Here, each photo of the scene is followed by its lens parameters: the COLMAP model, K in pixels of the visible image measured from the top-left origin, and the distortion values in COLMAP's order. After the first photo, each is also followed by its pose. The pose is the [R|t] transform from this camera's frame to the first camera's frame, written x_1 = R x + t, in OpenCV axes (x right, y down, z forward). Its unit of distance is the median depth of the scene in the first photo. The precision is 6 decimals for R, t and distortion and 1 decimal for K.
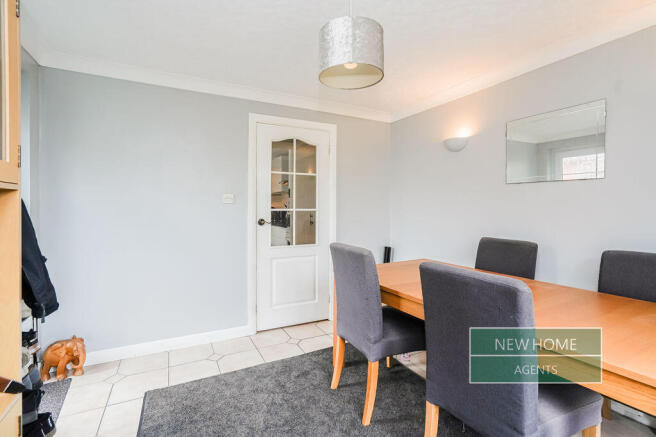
lens RADIAL K [[307.8, 0, 332.9], [0, 307.8, 211.7], [0, 0, 1]] dist [-0.014275, 0.005729]
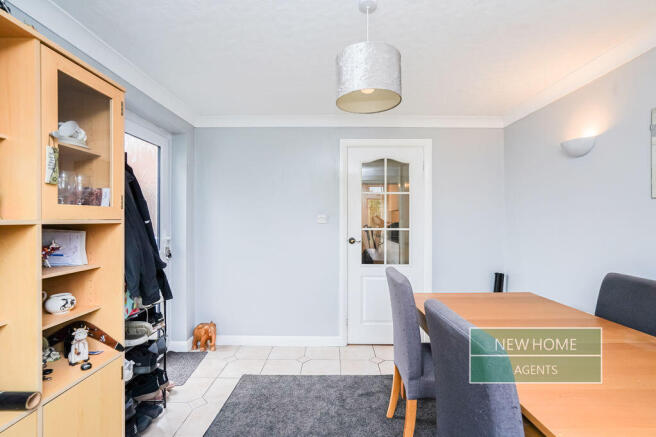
lens RADIAL K [[307.8, 0, 332.7], [0, 307.8, 222.0], [0, 0, 1]] dist [-0.014275, 0.005729]
pose [[0.879337, 0.003222, -0.476189, 0.249789], [-0.008169, 0.999932, -0.008320, -0.024293], [0.476130, 0.011206, 0.879303, 0.047896]]
